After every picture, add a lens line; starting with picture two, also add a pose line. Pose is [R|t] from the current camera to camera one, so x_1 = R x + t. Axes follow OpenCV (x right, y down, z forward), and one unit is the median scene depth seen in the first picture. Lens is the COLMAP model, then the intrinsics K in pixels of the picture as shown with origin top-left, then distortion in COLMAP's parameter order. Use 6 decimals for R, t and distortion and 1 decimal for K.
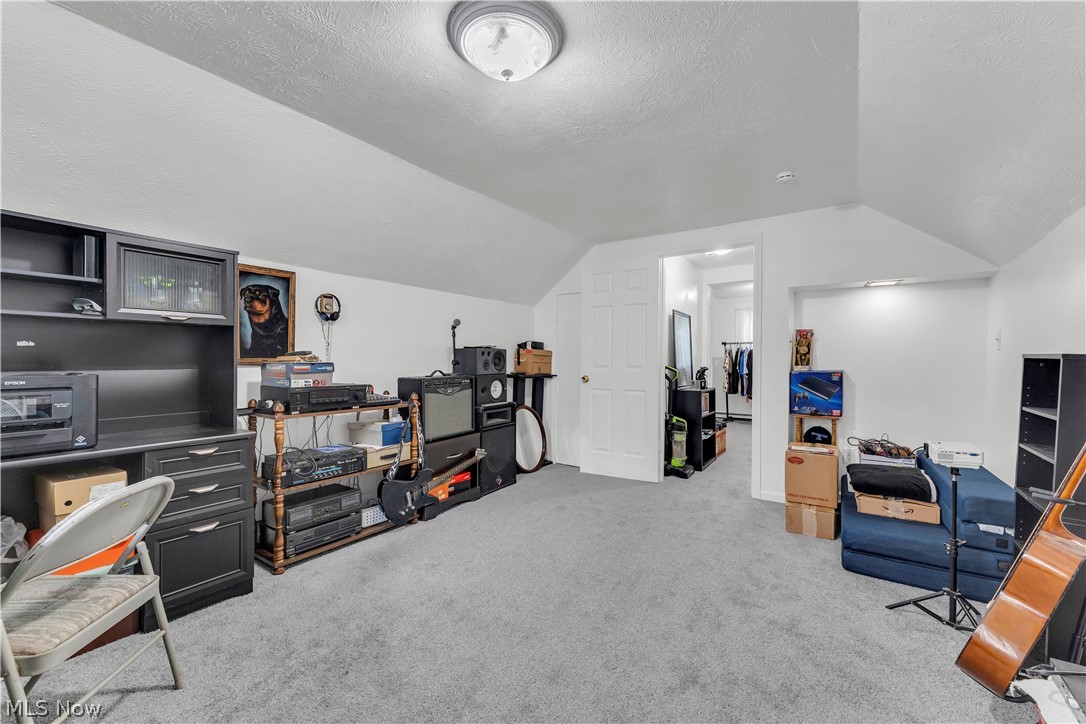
lens RADIAL K [[437.9, 0, 543.9], [0, 437.9, 357.9], [0, 0, 1]] dist [-0.000025, -0.000014]
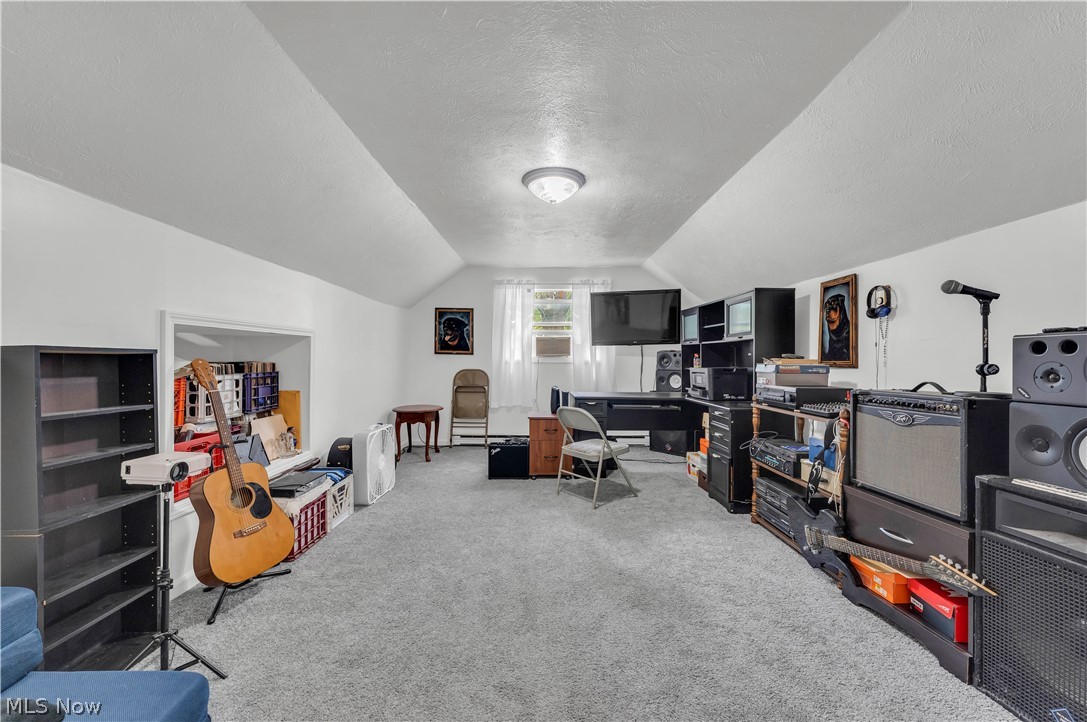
lens RADIAL K [[438.3, 0, 544.9], [0, 438.3, 361.3], [0, 0, 1]] dist [-0.000025, -0.000014]
pose [[-0.816025, -0.008650, -0.577951, 0.414388], [-0.011939, 0.999927, 0.001892, 0.005583], [0.577893, 0.008444, -0.816069, 1.027717]]
